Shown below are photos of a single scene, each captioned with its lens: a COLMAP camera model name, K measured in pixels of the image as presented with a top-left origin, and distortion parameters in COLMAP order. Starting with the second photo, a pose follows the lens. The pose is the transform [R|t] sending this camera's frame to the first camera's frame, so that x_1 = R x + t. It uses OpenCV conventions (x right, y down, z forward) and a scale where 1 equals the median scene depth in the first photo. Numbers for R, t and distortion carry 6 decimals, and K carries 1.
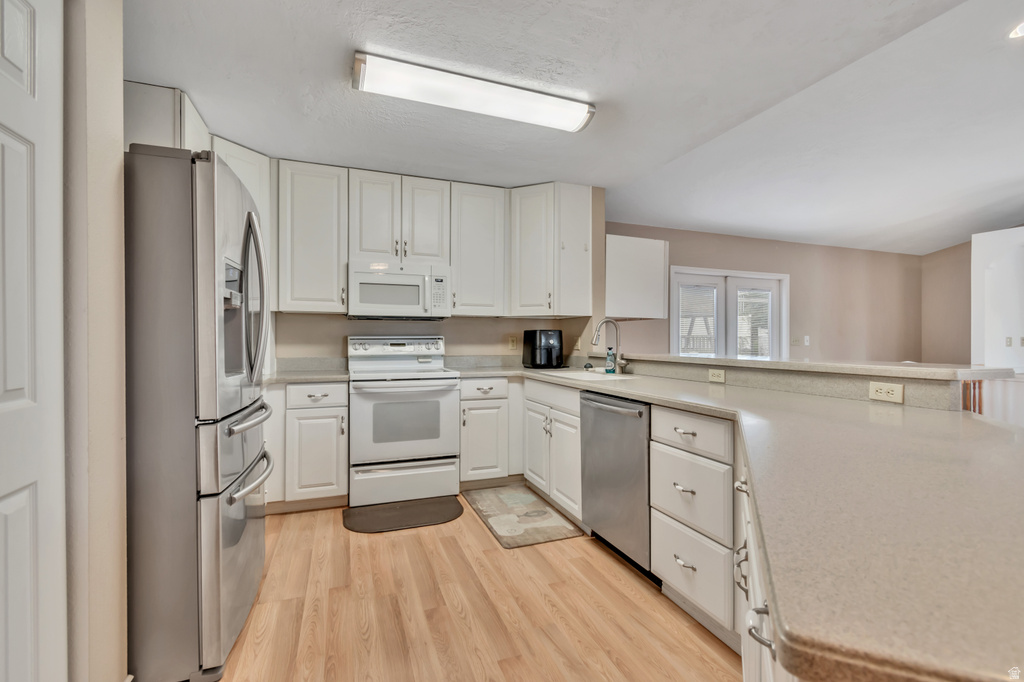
lens RADIAL K [[459.0, 0, 515.9], [0, 459.0, 339.1], [0, 0, 1]] dist [0.004667, -0.000406]
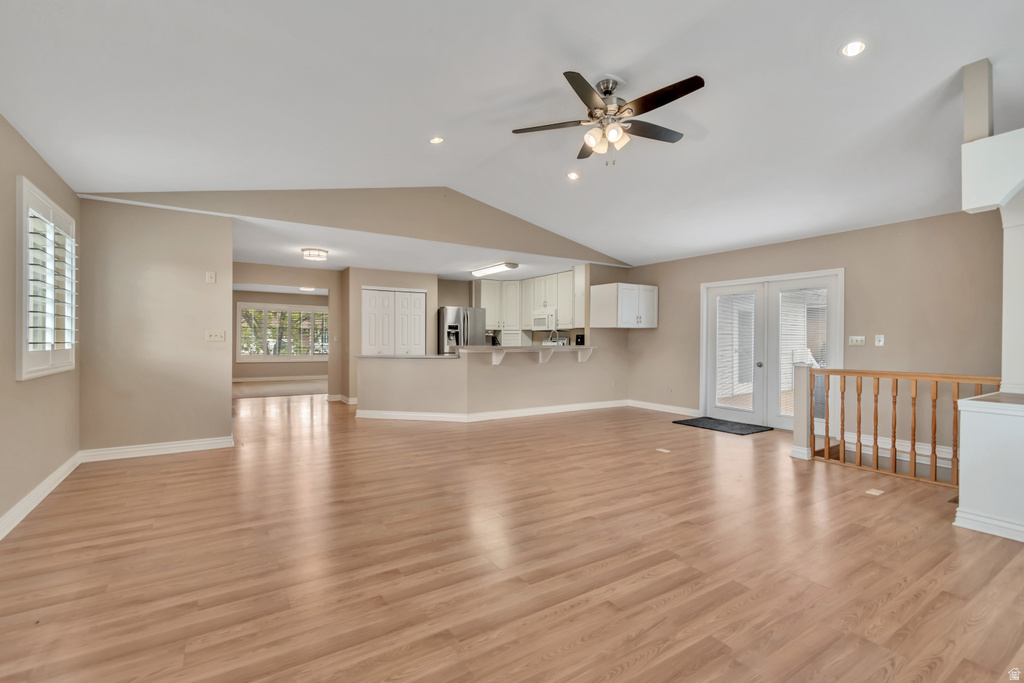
lens RADIAL K [[459.0, 0, 509.5], [0, 459.0, 340.2], [0, 0, 1]] dist [0.004667, -0.000406]
pose [[0.203765, -0.000993, -0.979019, 2.090828], [-0.003784, 0.999991, -0.001802, 0.010792], [0.979012, 0.004071, 0.203760, 0.257928]]
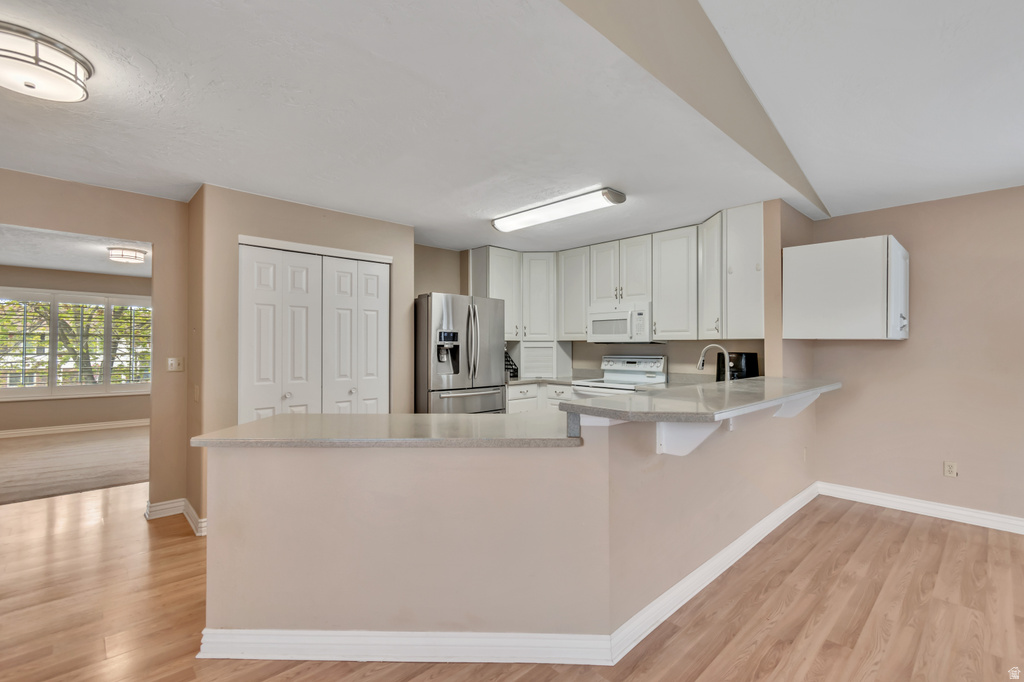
lens RADIAL K [[459.0, 0, 511.7], [0, 459.0, 338.3], [0, 0, 1]] dist [0.004667, -0.000406]
pose [[0.391413, -0.017553, -0.920048, 0.832409], [0.000193, 0.999820, -0.018993, -0.033100], [0.920215, 0.007257, 0.391346, 0.153103]]
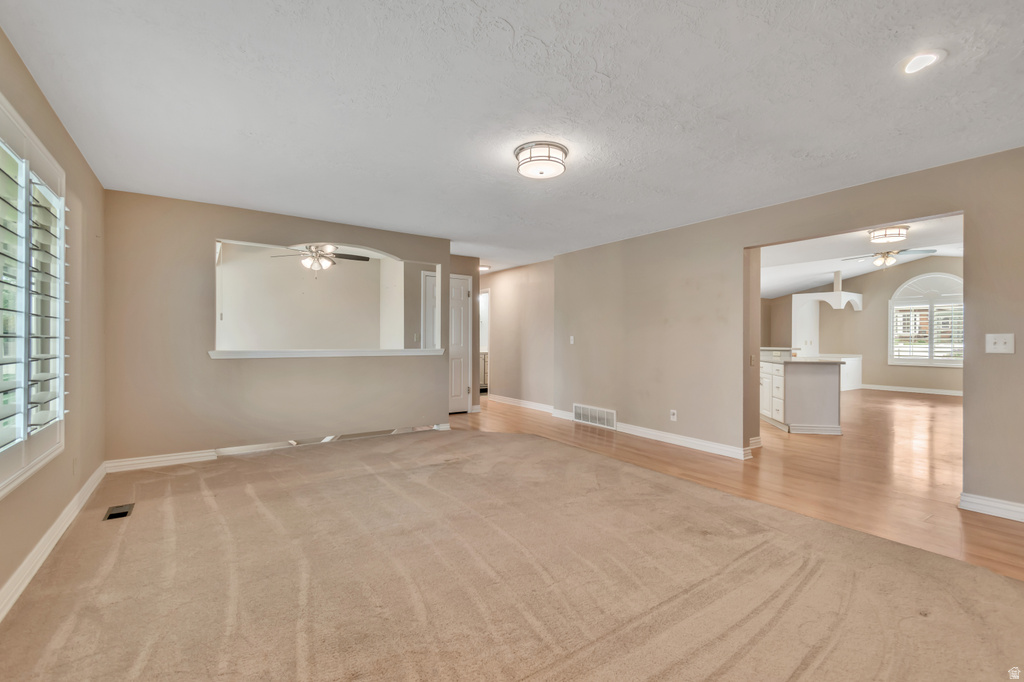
lens RADIAL K [[459.0, 0, 514.2], [0, 459.0, 346.0], [0, 0, 1]] dist [0.004667, -0.000406]
pose [[0.972782, 0.007653, 0.231594, -1.188288], [-0.010318, 0.999894, 0.010299, 0.019993], [-0.231490, -0.012408, 0.972758, -1.214135]]
